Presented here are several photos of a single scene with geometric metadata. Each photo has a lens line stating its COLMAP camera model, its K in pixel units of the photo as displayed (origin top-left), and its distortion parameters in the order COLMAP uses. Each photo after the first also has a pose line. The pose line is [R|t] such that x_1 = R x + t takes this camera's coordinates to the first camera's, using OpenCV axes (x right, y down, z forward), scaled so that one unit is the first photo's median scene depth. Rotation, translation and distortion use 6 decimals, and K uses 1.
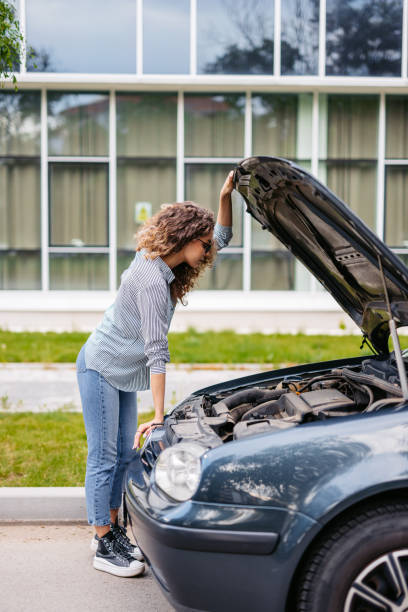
lens RADIAL K [[857.0, 0, 204.0], [0, 857.0, 306.0], [0, 0, 1]] dist [0.011479, 0.013533]
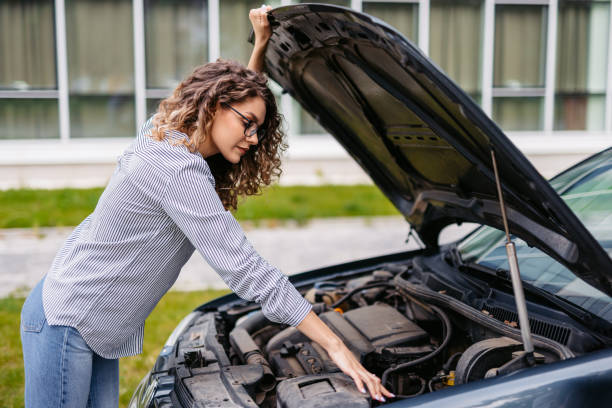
lens RADIAL K [[866.3, 0, 306.0], [0, 866.3, 204.0], [0, 0, 1]] dist [0.003315, 0.029685]
pose [[0.985239, -0.029575, 0.168607, -0.035152], [0.017096, 0.997037, 0.074994, -0.038449], [-0.170326, -0.071004, 0.982826, 0.176423]]
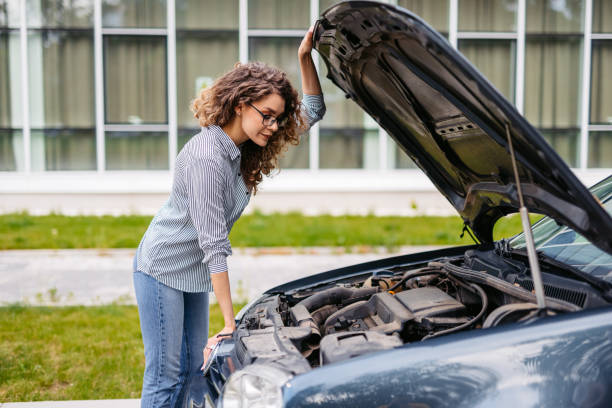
lens RADIAL K [[857.0, 0, 306.0], [0, 857.0, 204.0], [0, 0, 1]] dist [0.011479, 0.013533]
pose [[0.998914, -0.008695, 0.045764, -0.008602], [0.007680, 0.999721, 0.022316, -0.003156], [-0.045946, -0.021940, 0.998703, 0.119734]]
